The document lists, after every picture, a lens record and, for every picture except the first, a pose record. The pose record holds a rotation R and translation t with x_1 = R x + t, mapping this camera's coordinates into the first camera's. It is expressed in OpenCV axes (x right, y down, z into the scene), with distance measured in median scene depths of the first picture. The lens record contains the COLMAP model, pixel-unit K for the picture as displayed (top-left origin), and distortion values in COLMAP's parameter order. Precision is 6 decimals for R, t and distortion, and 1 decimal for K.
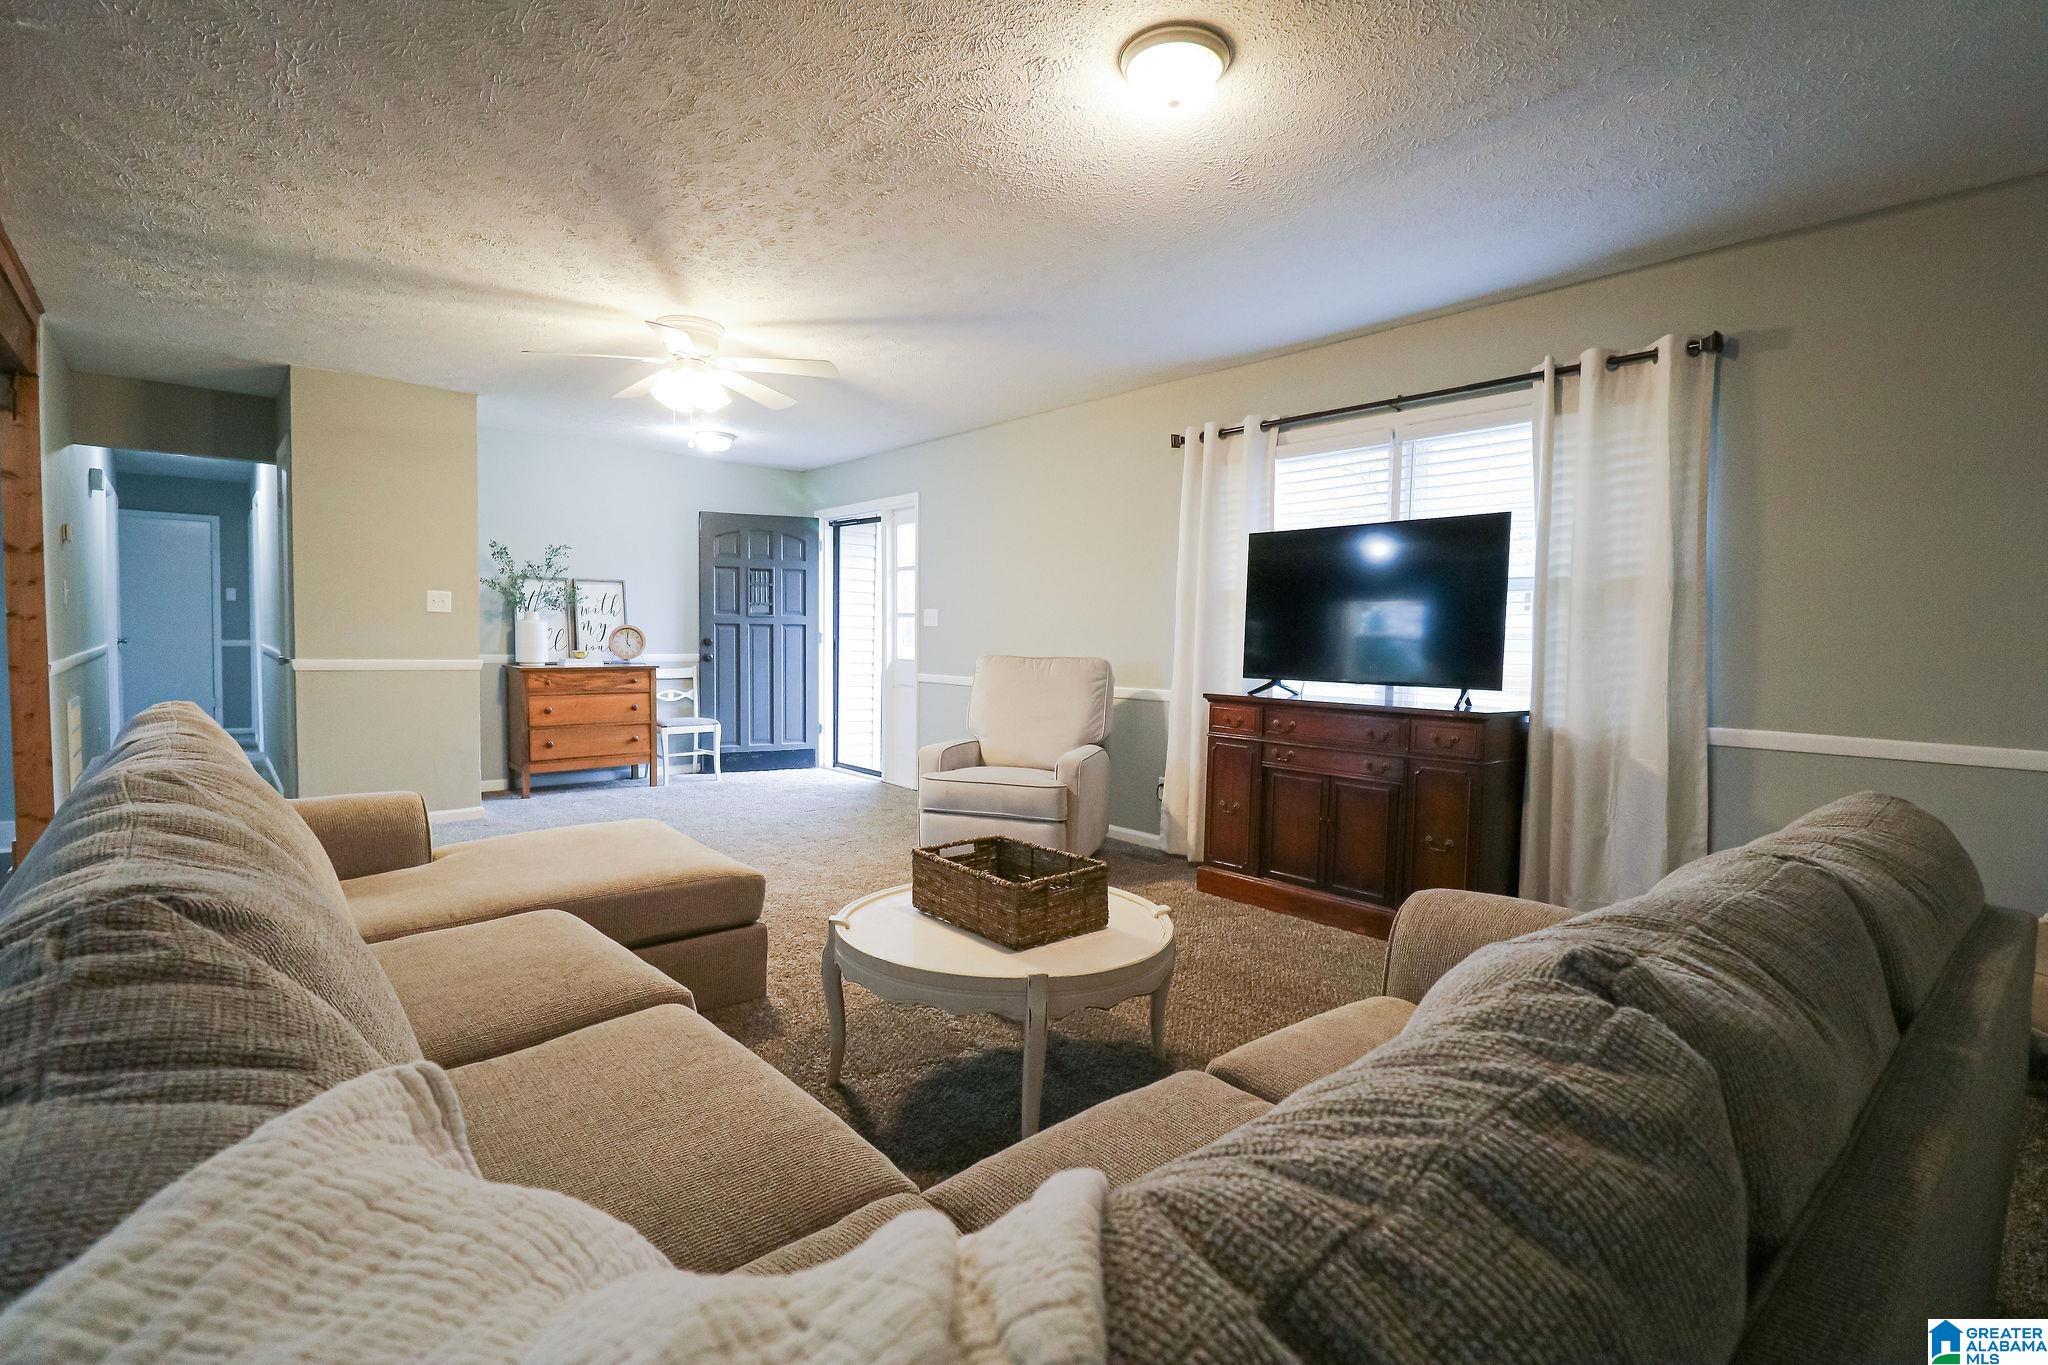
lens RADIAL K [[955.7, 0, 1025.0], [0, 955.7, 682.2], [0, 0, 1]] dist [-0.002803, -0.010693]
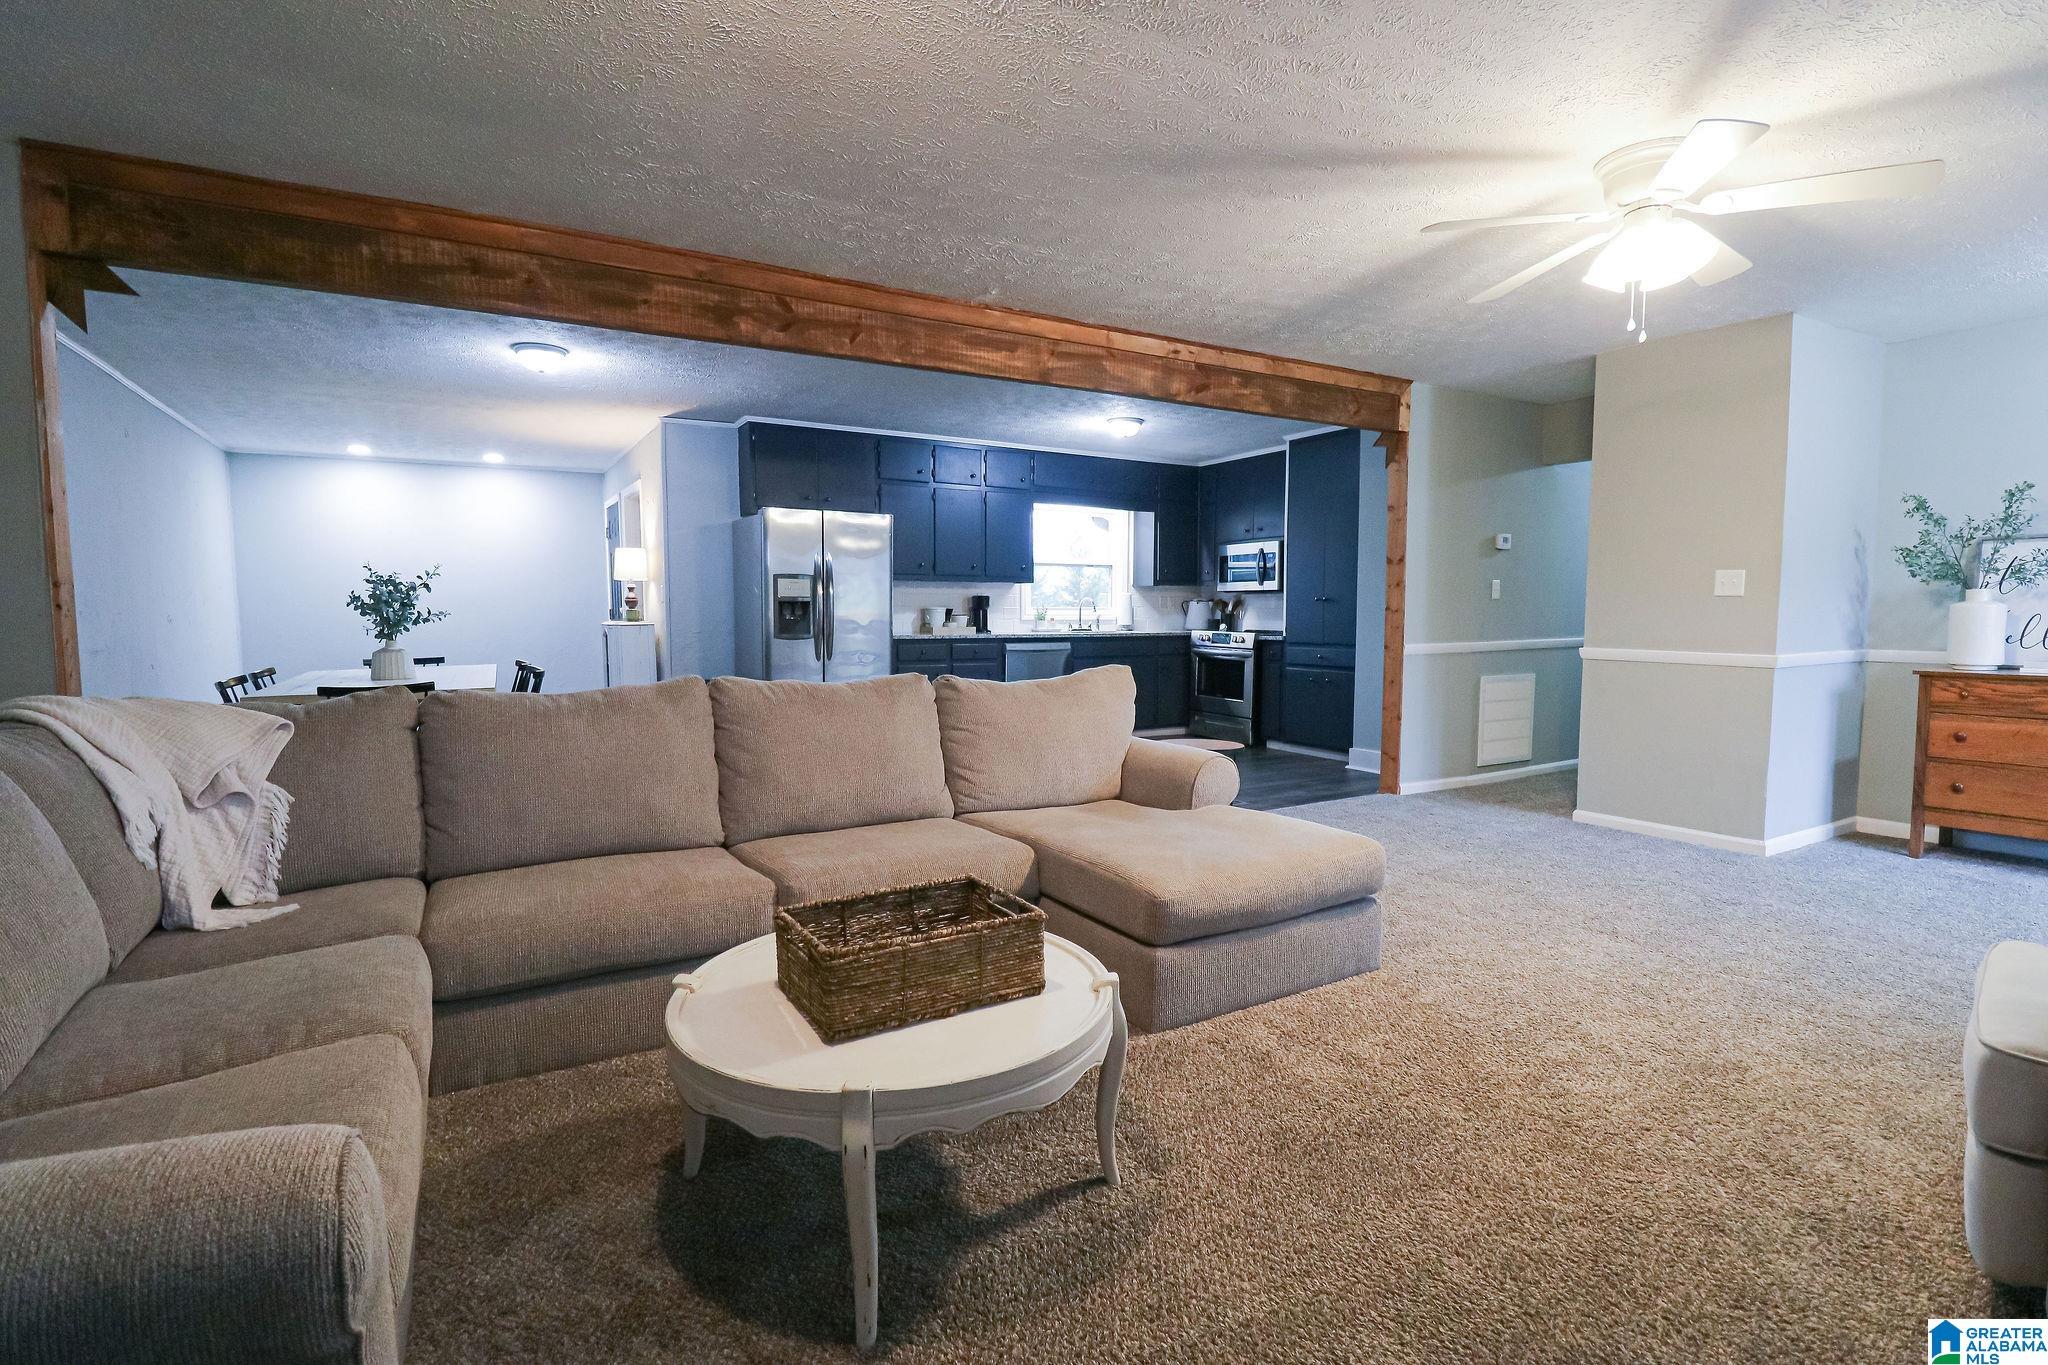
lens RADIAL K [[955.7, 0, 1022.8], [0, 955.7, 681.1], [0, 0, 1]] dist [-0.002803, -0.010693]
pose [[-0.187140, 0.054076, -0.980844, 0.398447], [-0.049904, 0.996671, 0.064470, -0.028096], [0.981065, 0.061013, -0.183818, 0.701295]]
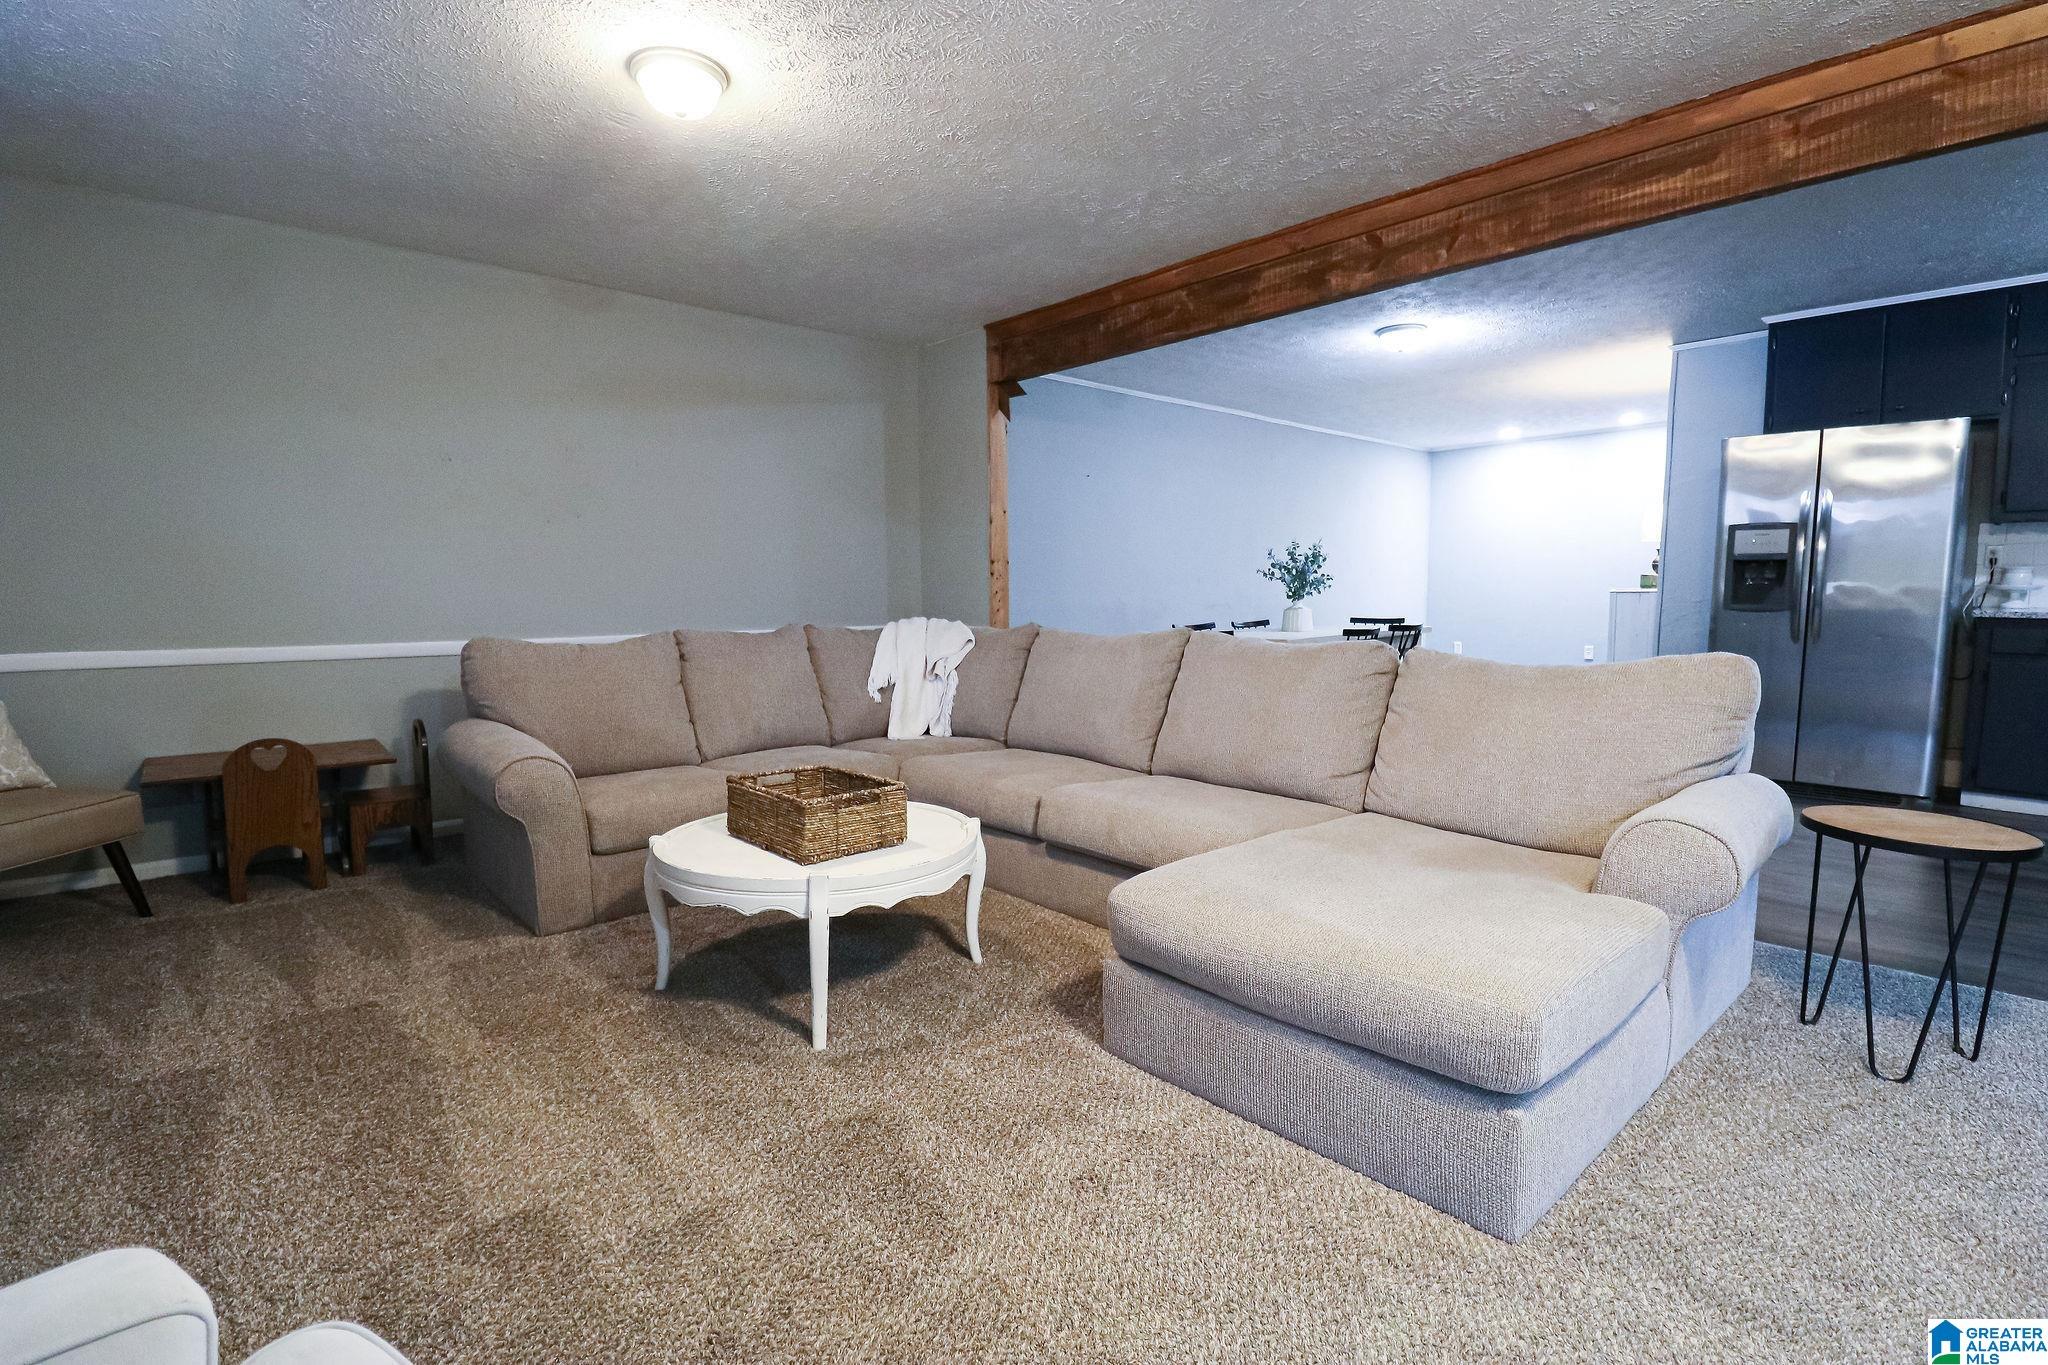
lens RADIAL K [[955.7, 0, 1019.7], [0, 955.7, 678.4], [0, 0, 1]] dist [-0.002803, -0.010693]
pose [[-0.999808, -0.014327, -0.013399, -0.133313], [-0.016087, 0.989710, 0.142178, -0.045768], [0.011224, 0.142366, -0.989750, 1.165204]]
